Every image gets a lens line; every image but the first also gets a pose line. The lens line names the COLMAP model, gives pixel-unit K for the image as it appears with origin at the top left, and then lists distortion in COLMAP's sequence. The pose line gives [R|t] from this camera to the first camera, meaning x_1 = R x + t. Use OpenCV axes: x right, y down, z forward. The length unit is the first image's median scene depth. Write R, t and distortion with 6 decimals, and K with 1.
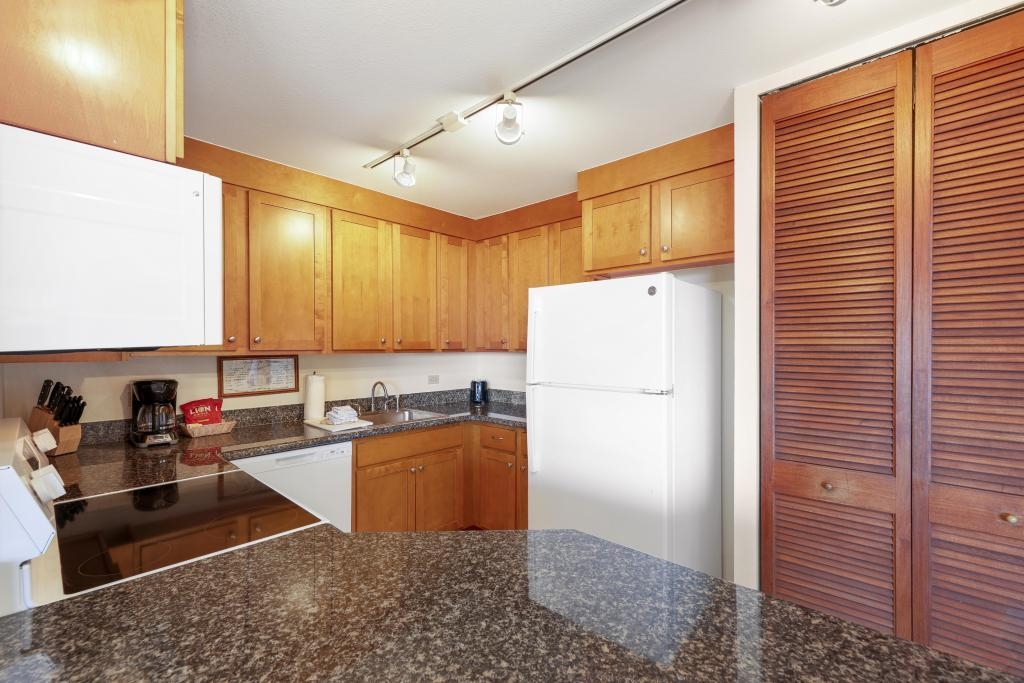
lens RADIAL K [[431.1, 0, 509.8], [0, 431.1, 351.4], [0, 0, 1]] dist [0.000767, 0.000096]
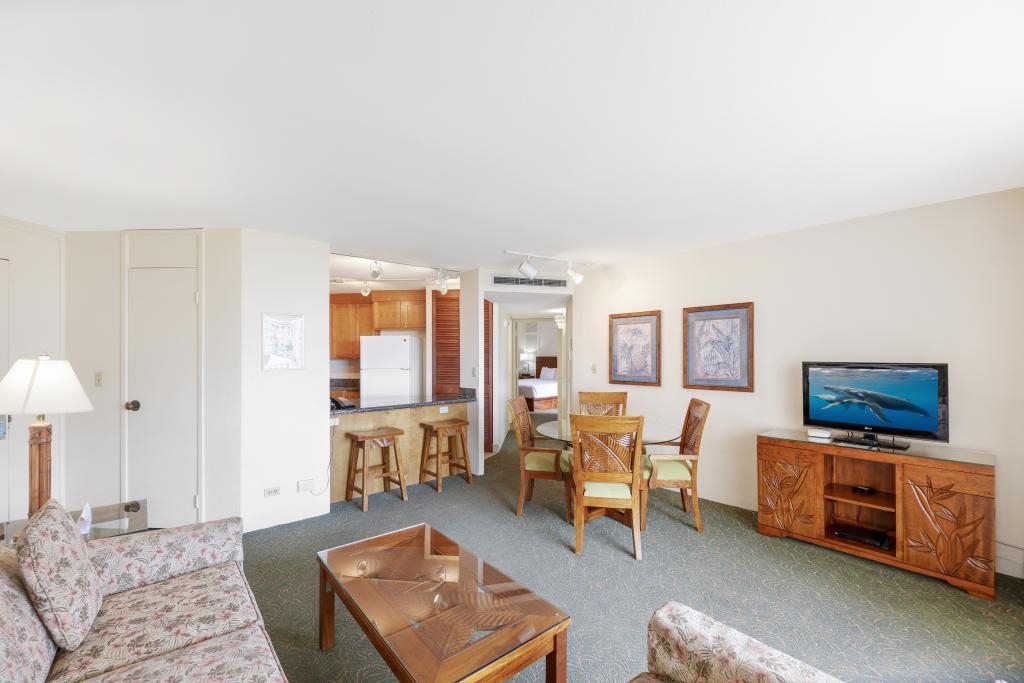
lens RADIAL K [[431.1, 0, 509.8], [0, 431.1, 351.4], [0, 0, 1]] dist [0.000767, 0.000096]
pose [[0.788250, 0.006012, 0.615325, -0.758688], [-0.000815, 0.999962, -0.008725, -0.013804], [-0.615354, 0.006376, 0.788225, -1.502245]]
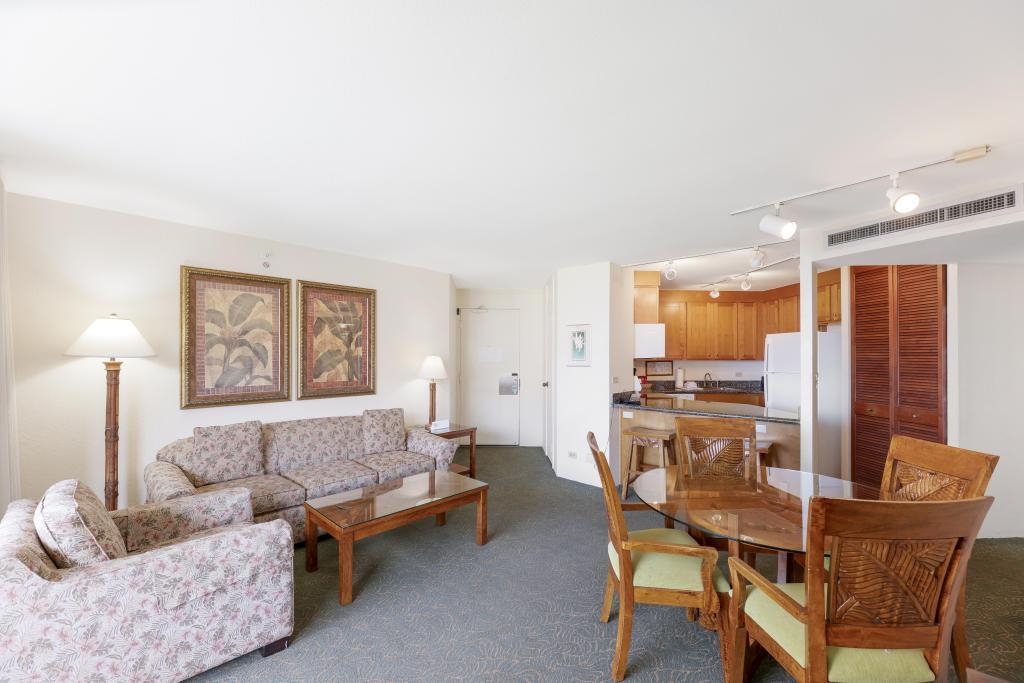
lens RADIAL K [[431.1, 0, 509.8], [0, 431.1, 351.4], [0, 0, 1]] dist [0.000767, 0.000096]
pose [[0.714673, -0.005219, -0.699440, 0.595743], [-0.009672, 0.999803, -0.017343, 0.007224], [0.699392, 0.019159, 0.714481, -1.484310]]
